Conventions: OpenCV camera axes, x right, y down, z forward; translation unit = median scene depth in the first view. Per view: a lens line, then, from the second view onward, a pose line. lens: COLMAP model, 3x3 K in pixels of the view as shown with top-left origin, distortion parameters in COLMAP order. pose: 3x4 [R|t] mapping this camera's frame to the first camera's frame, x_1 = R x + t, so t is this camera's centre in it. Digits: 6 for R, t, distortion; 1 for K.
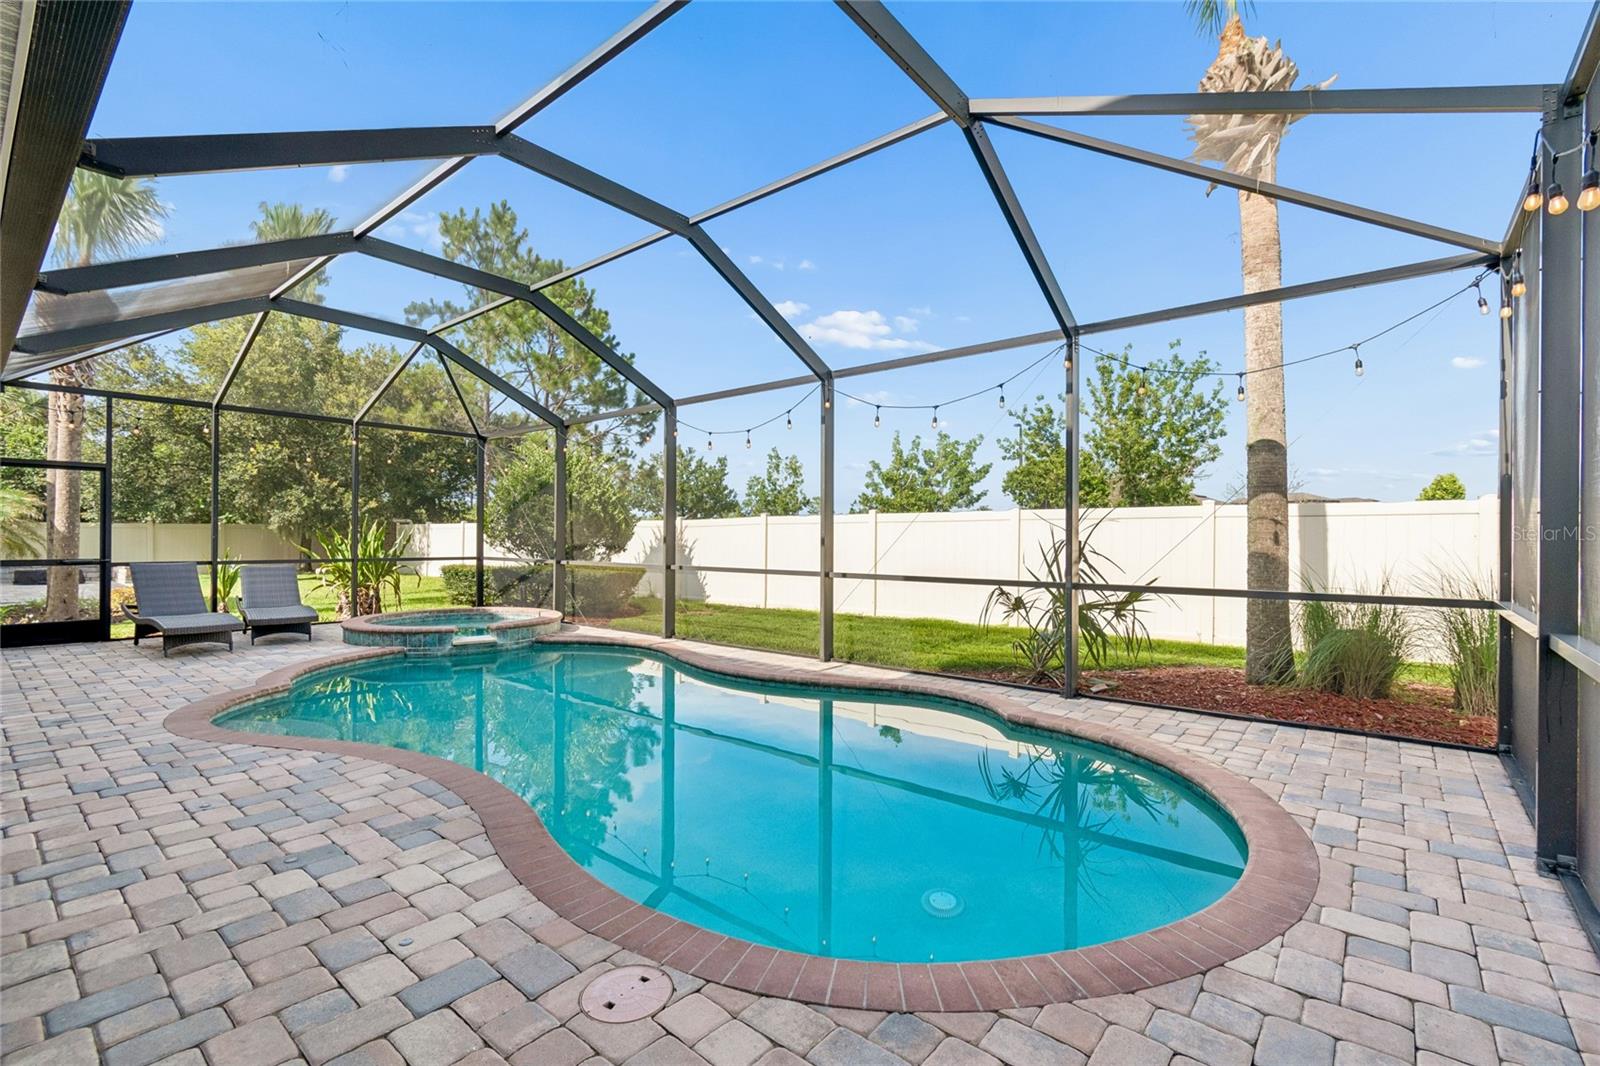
lens RADIAL K [[709.7, 0, 809.8], [0, 709.7, 536.8], [0, 0, 1]] dist [0.002151, -0.000117]
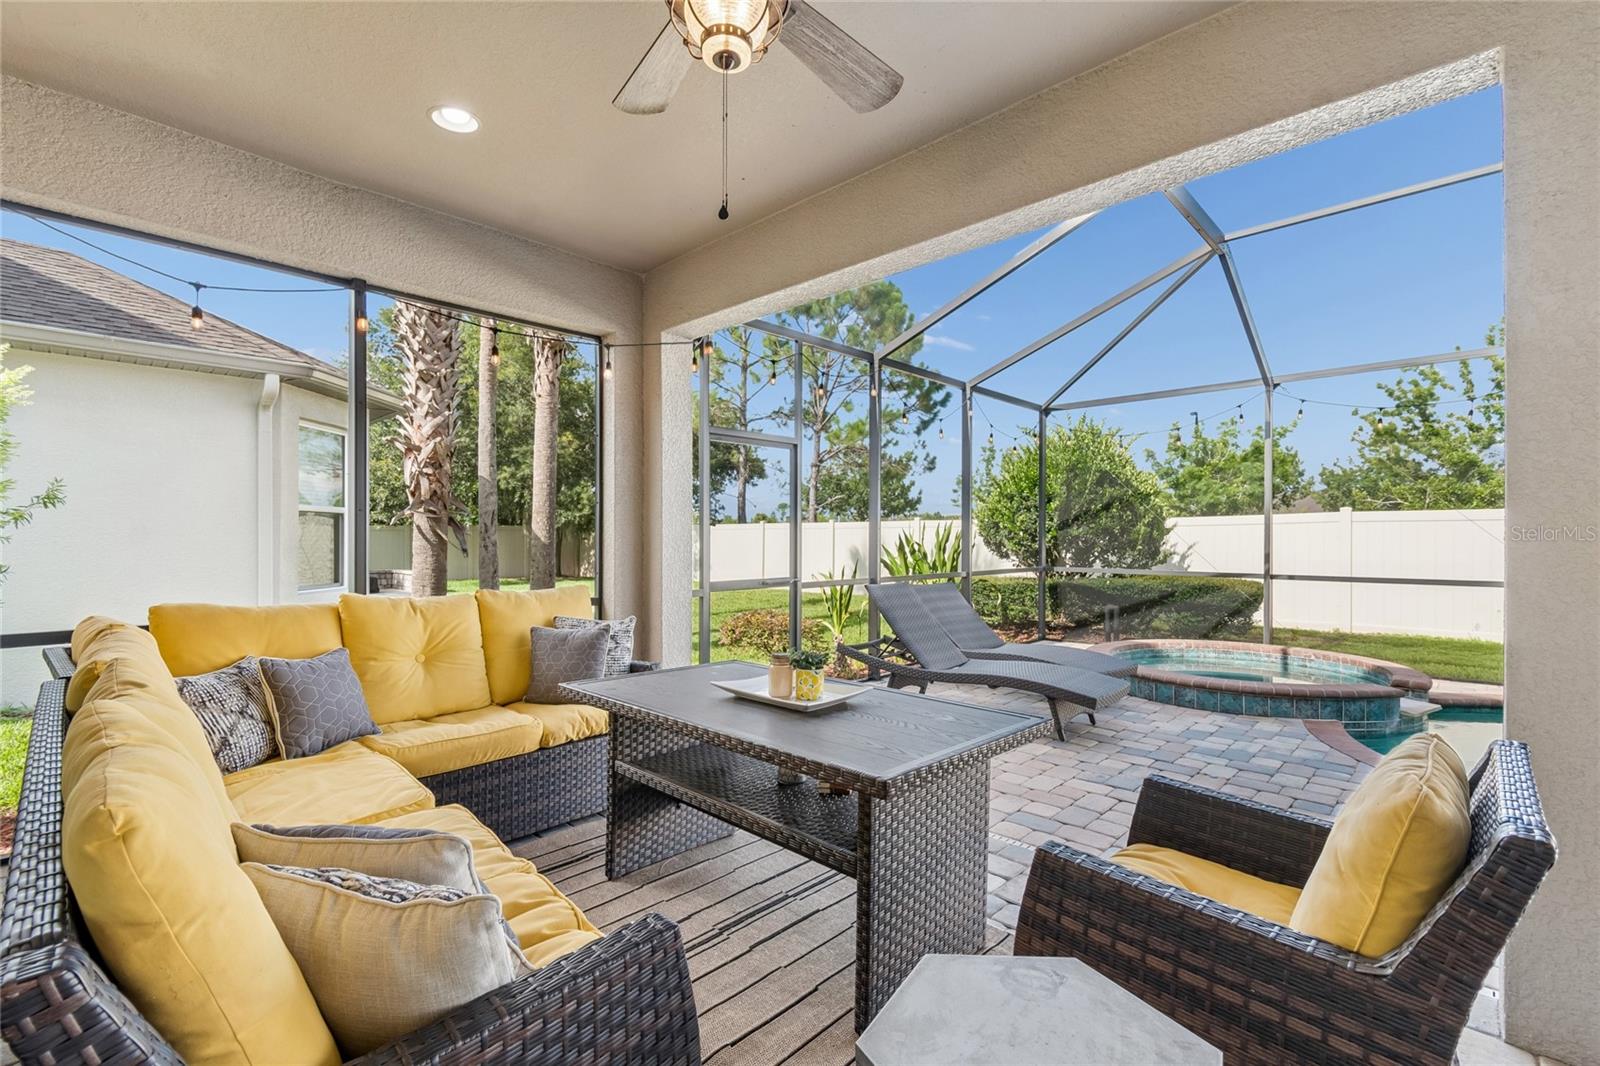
lens RADIAL K [[709.7, 0, 809.8], [0, 709.7, 536.8], [0, 0, 1]] dist [0.002151, -0.000117]
pose [[0.997604, -0.006166, -0.068909, -1.030829], [0.006231, 0.999980, 0.000716, -0.010601], [0.068904, -0.001144, 0.997623, 0.355095]]
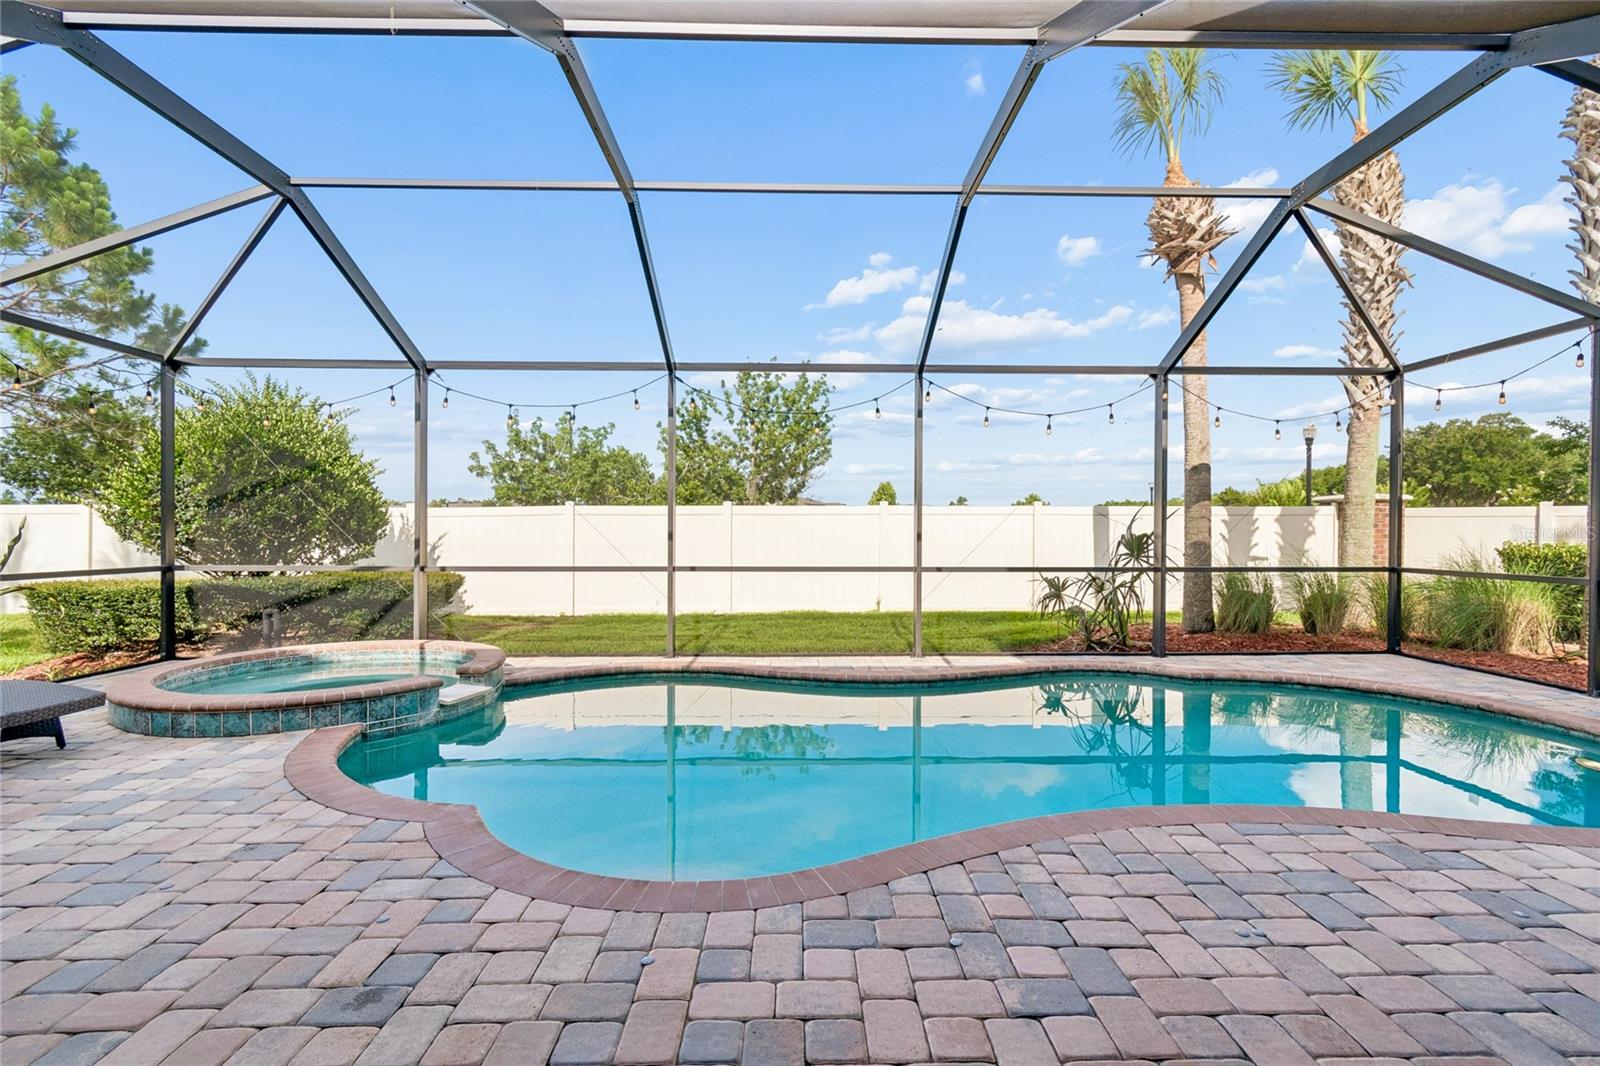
lens RADIAL K [[709.7, 0, 809.8], [0, 709.7, 536.8], [0, 0, 1]] dist [0.002151, -0.000117]
pose [[0.756859, -0.010214, 0.653498, -0.698680], [0.001265, 0.999899, 0.014162, -0.006203], [-0.653577, -0.009892, 0.756796, 0.328640]]
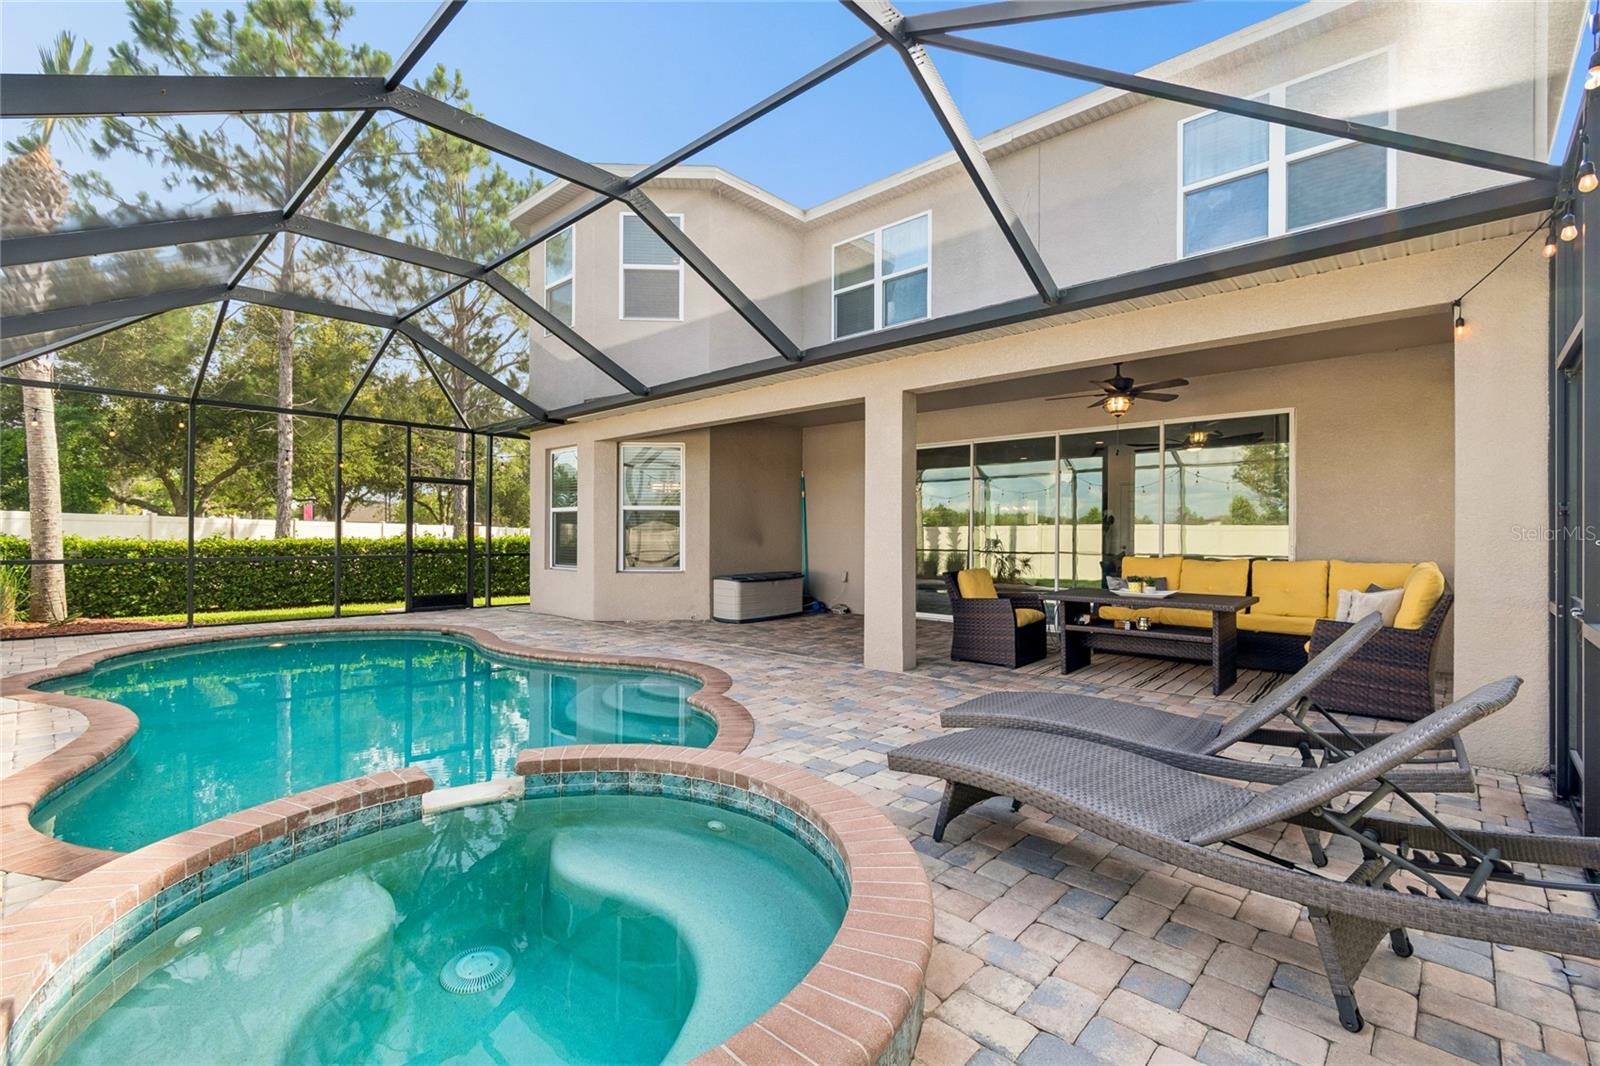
lens RADIAL K [[709.7, 0, 809.8], [0, 709.7, 536.8], [0, 0, 1]] dist [0.002151, -0.000117]
pose [[-0.998781, -0.011932, 0.047897, -0.726093], [-0.011944, 0.999929, 0.000023, -0.000234], [-0.047894, -0.000549, -0.998852, 1.489474]]
